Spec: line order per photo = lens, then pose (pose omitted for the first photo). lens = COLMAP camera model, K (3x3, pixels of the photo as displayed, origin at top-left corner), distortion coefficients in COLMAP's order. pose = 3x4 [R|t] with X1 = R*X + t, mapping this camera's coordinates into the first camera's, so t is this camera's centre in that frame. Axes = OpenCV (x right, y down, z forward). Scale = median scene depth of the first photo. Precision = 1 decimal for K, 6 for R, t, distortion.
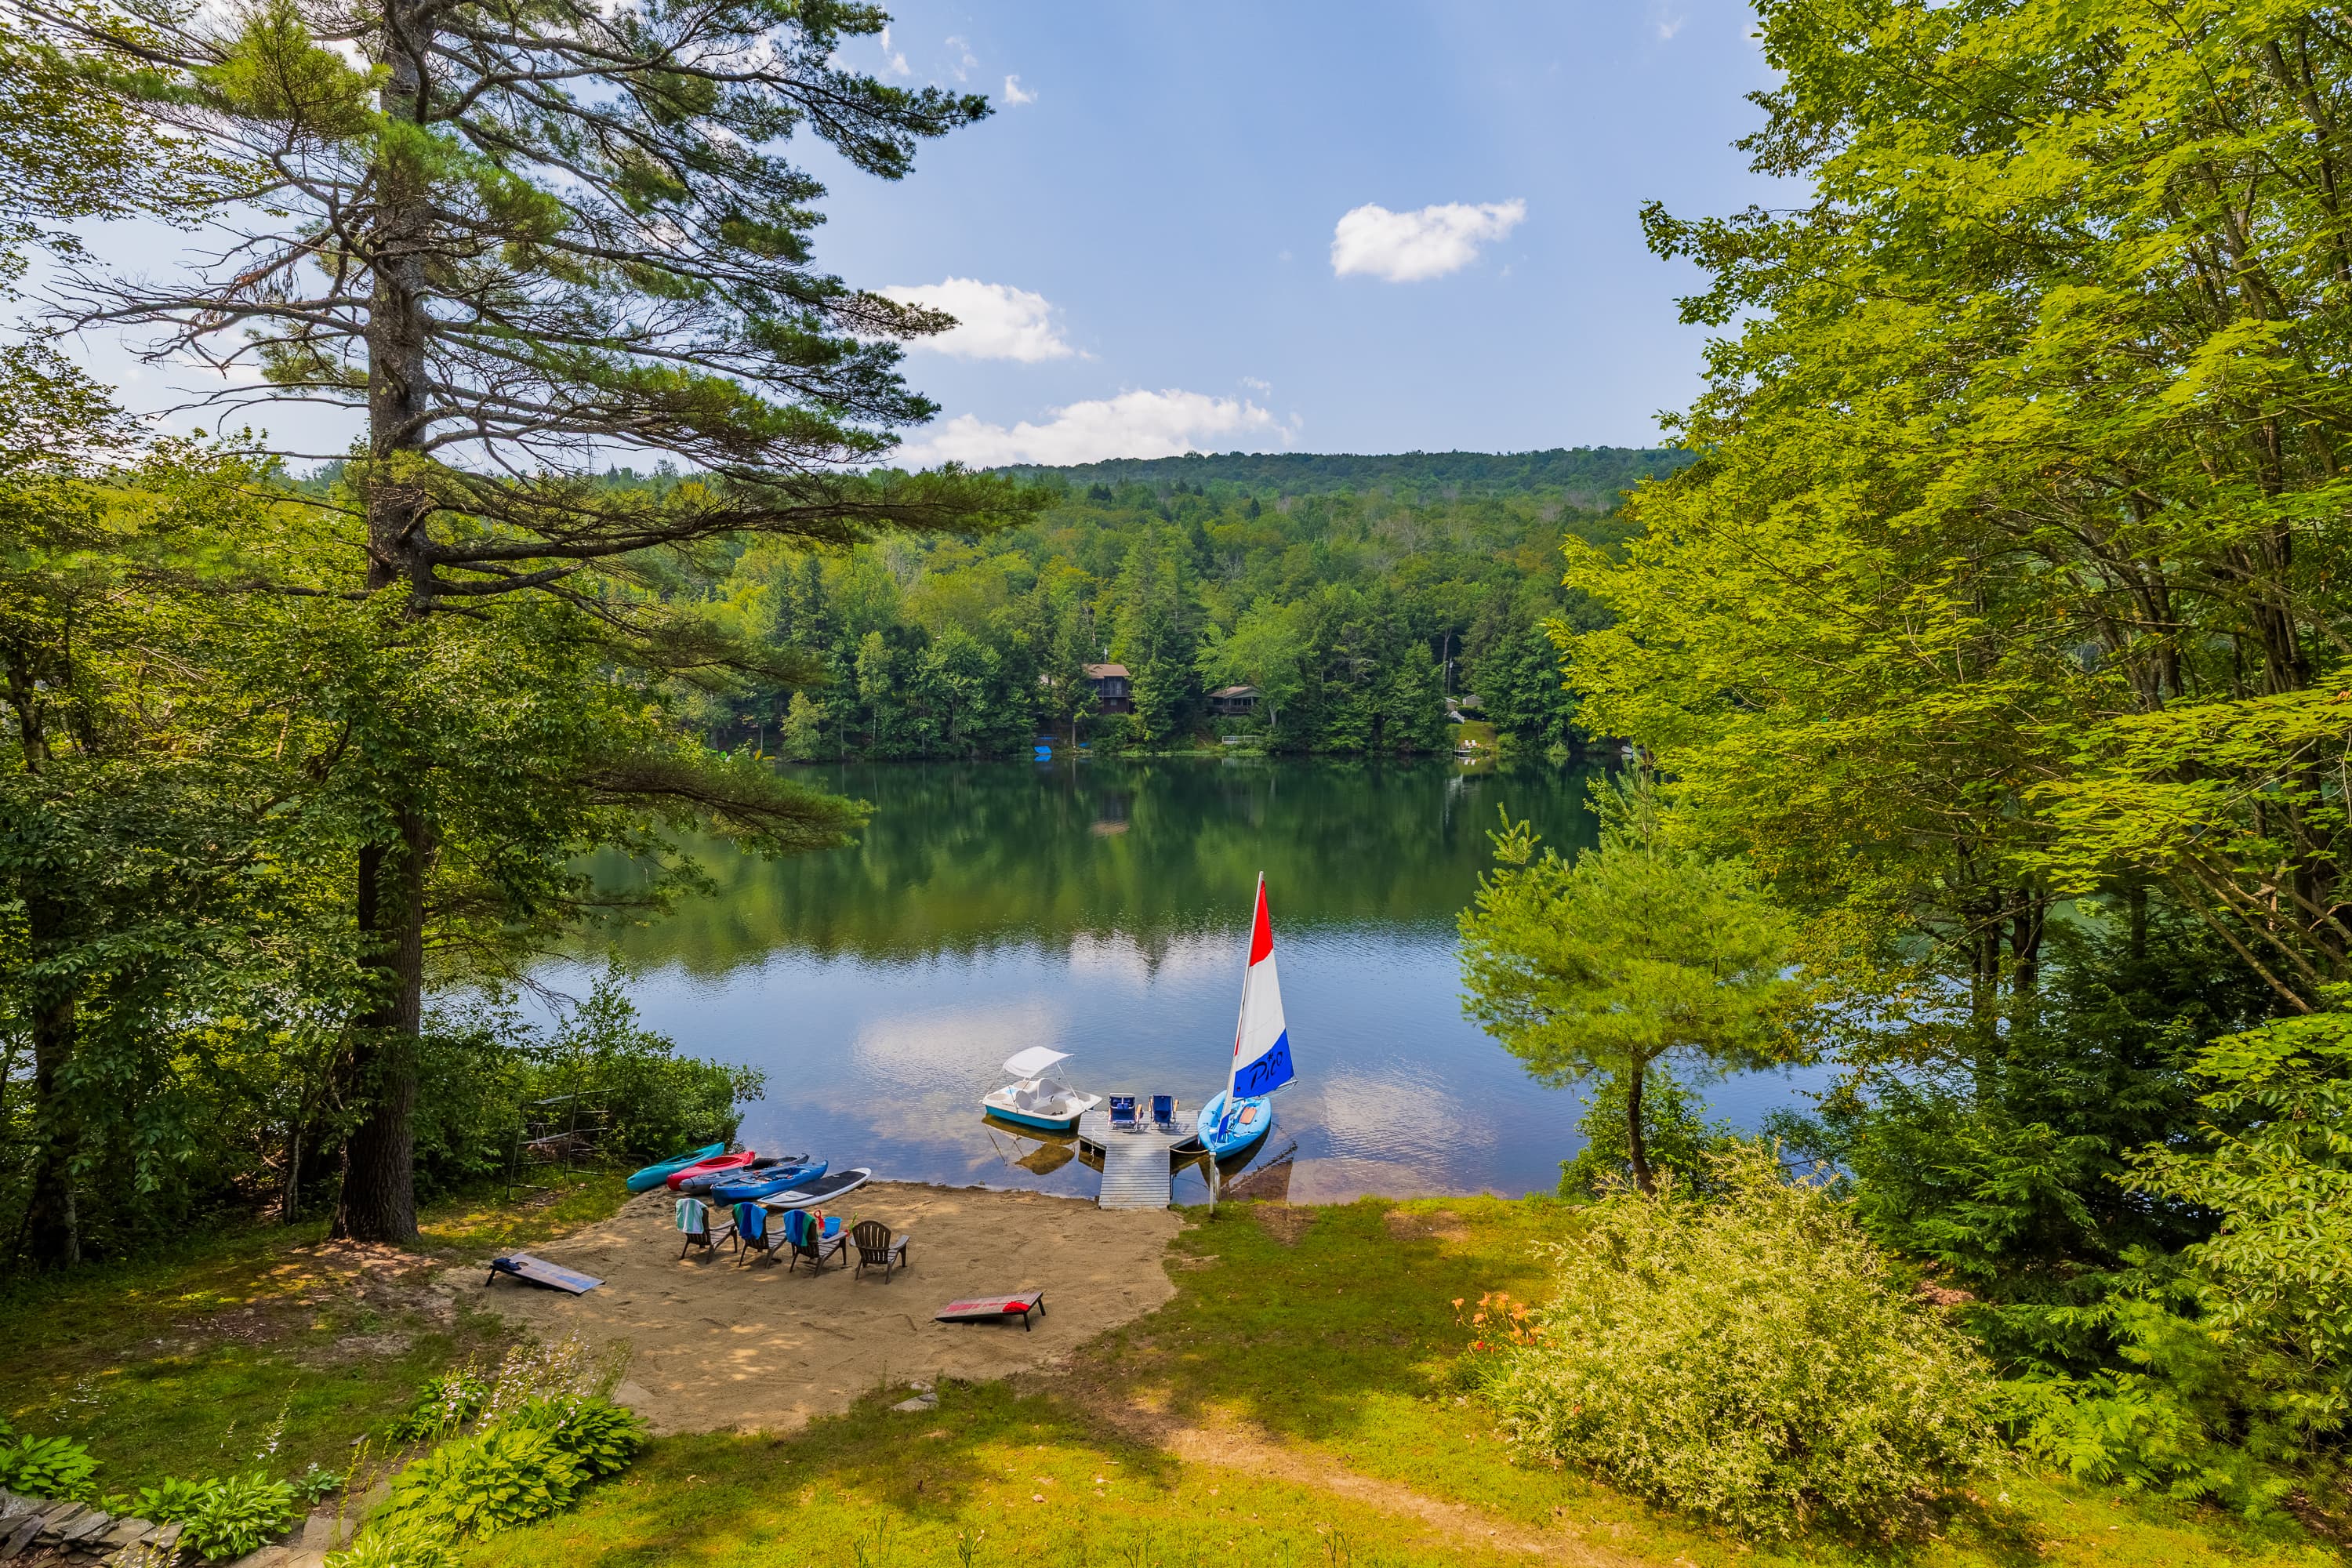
lens RADIAL K [[1081.7, 0, 1191.0], [0, 1081.7, 805.8], [0, 0, 1]] dist [-0.003917, 0.000027]
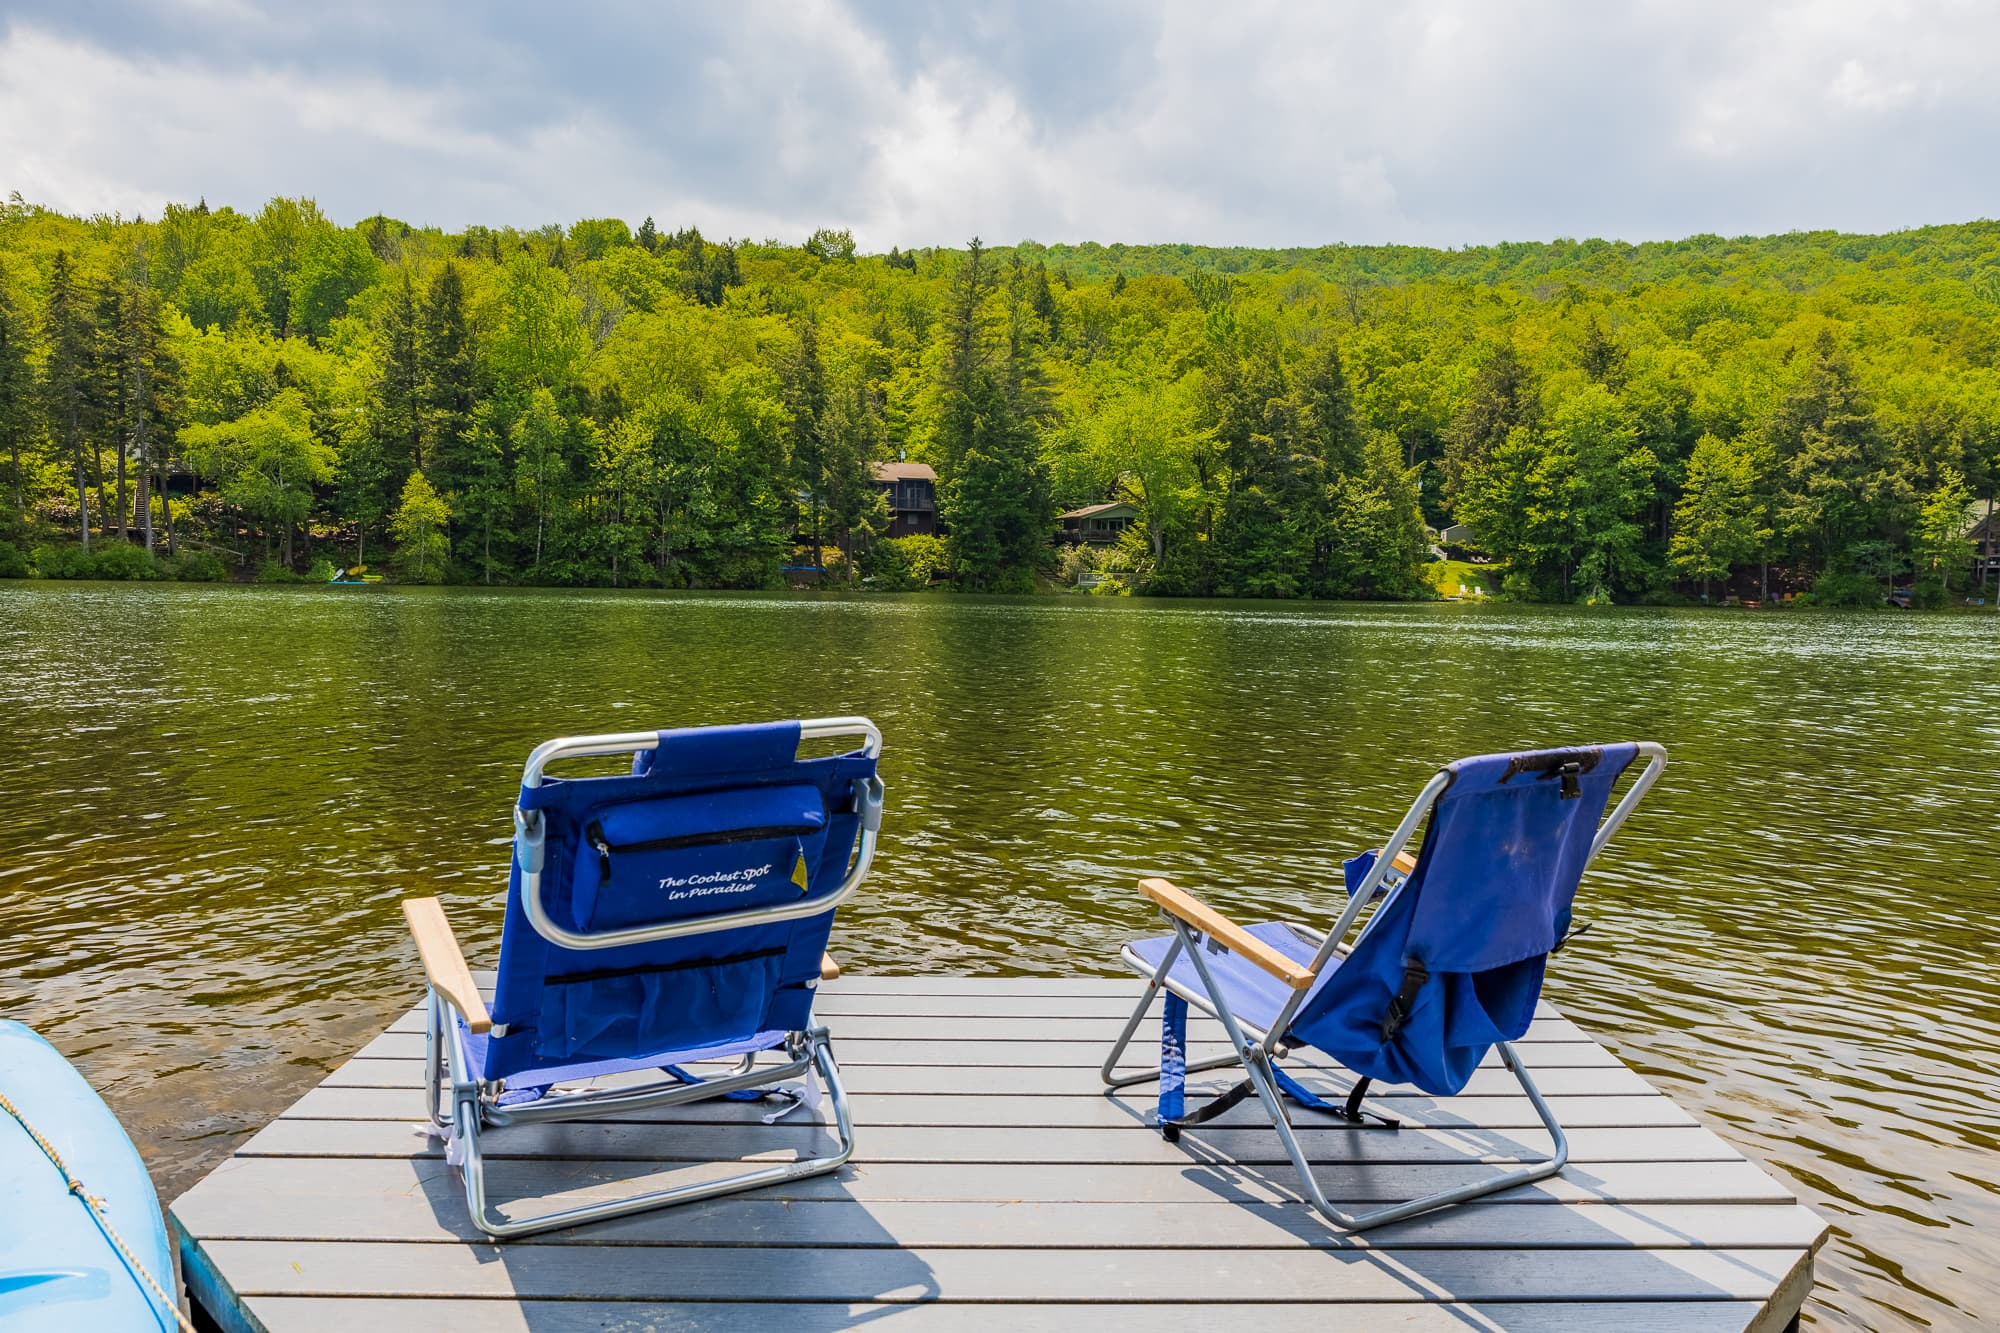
lens RADIAL K [[1403.0, 0, 1001.4], [0, 1403.0, 661.3], [0, 0, 1]] dist [-0.035674, 0.005925]
pose [[0.999824, 0.016786, -0.008361, -0.010306], [-0.017298, 0.997705, -0.065463, 0.049807], [0.007243, 0.065597, 0.997820, 0.183224]]
